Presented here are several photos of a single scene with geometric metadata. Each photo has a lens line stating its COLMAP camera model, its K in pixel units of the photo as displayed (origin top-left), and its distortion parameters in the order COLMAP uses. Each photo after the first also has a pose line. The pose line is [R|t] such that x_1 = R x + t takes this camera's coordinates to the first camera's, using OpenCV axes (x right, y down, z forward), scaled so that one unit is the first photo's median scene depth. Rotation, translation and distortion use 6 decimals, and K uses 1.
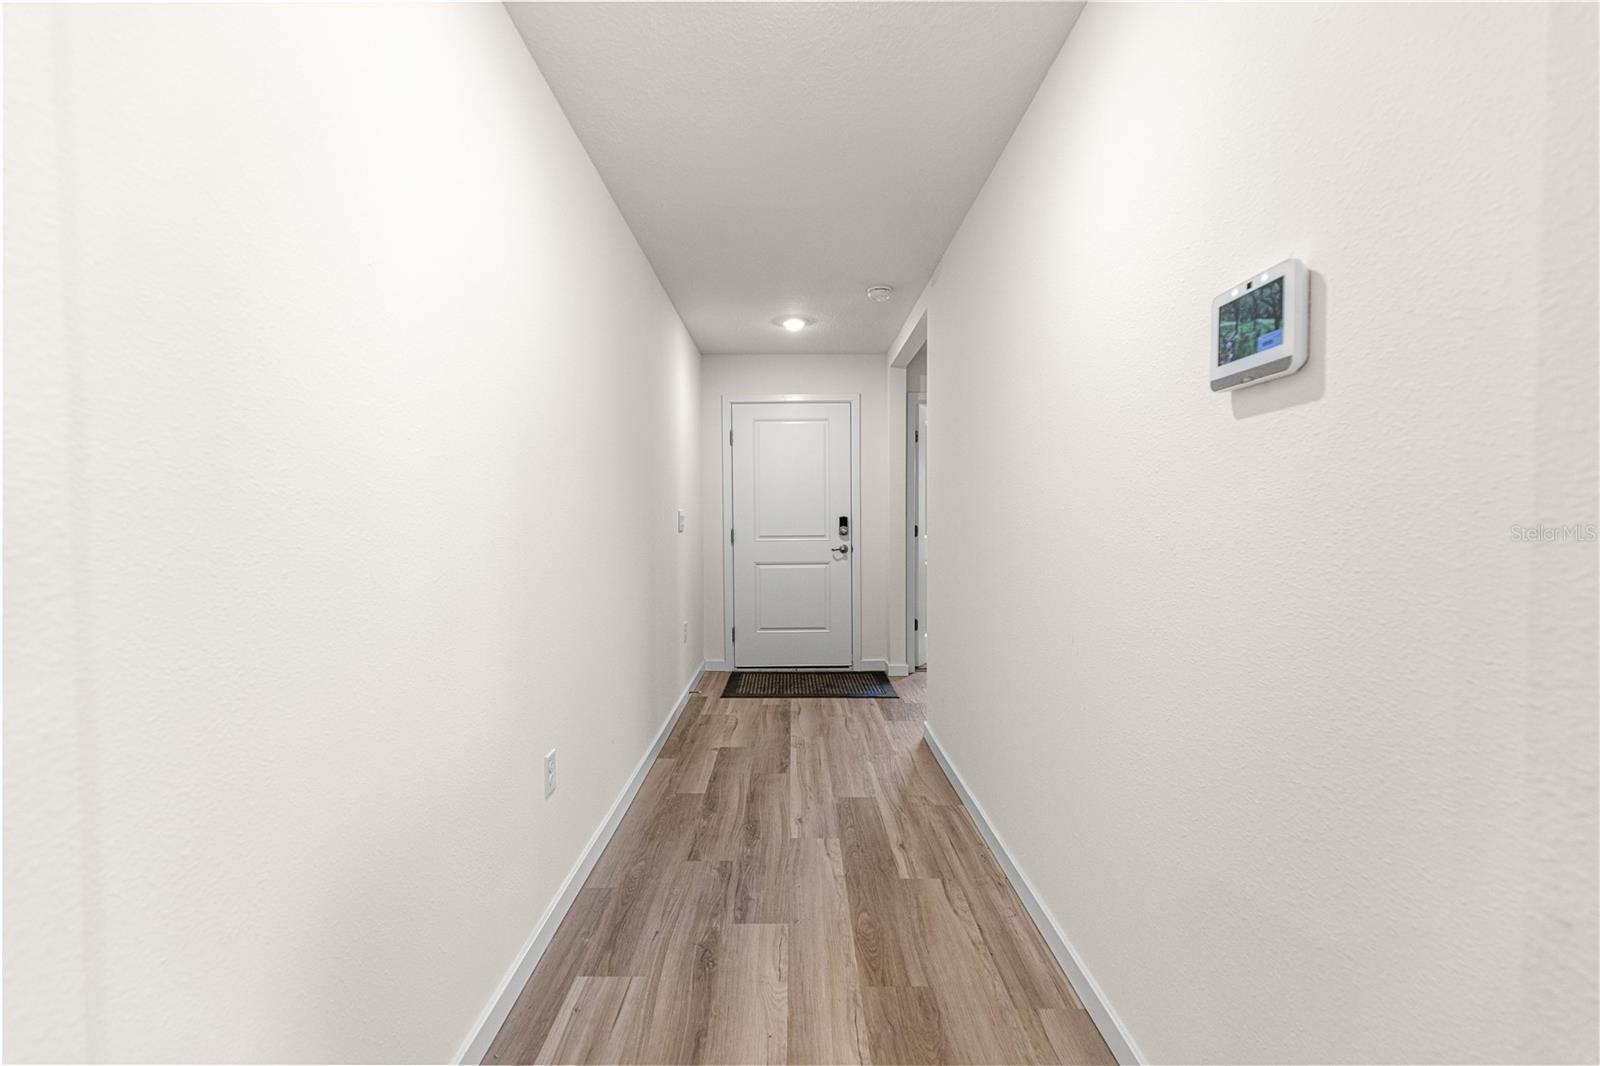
lens RADIAL K [[698.4, 0, 800.0], [0, 698.4, 533.0], [0, 0, 1]] dist [0.000552, -0.000036]
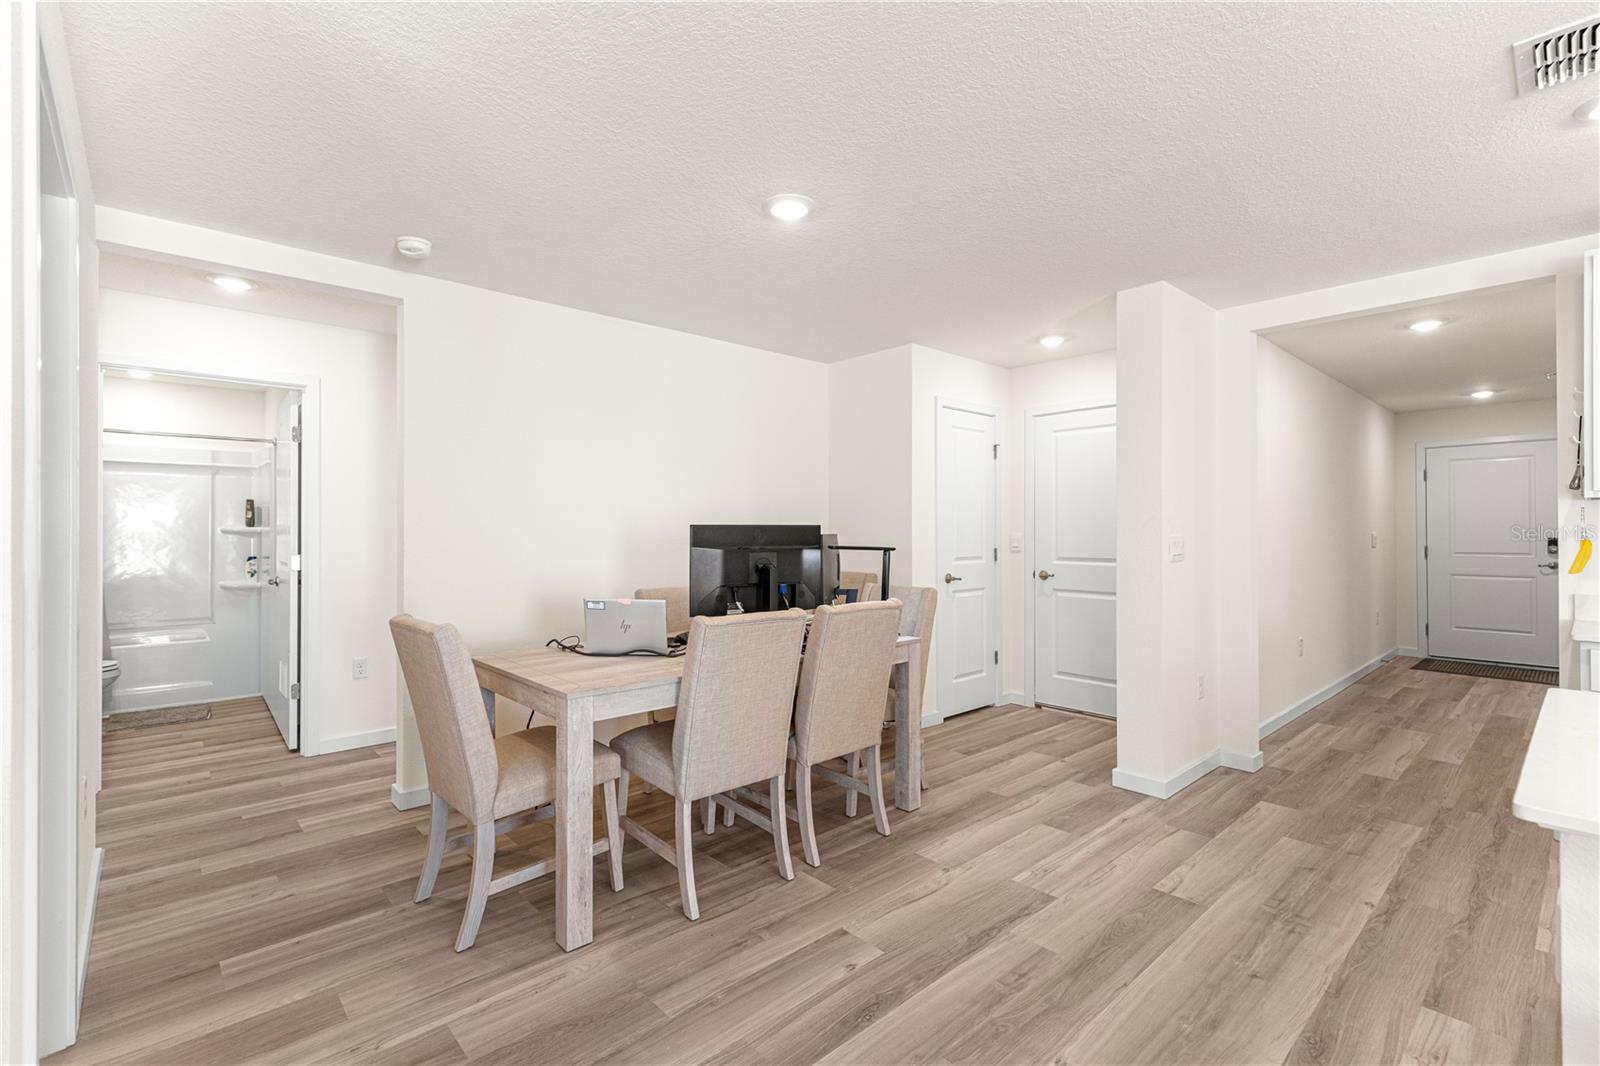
lens RADIAL K [[721.6, 0, 809.9], [0, 721.6, 526.0], [0, 0, 1]] dist [0.002307, 0.000052]
pose [[0.667136, 0.000436, -0.744936, 0.142874], [-0.020650, 0.999626, -0.017909, 0.004533], [0.744649, 0.027331, 0.666896, -0.755867]]
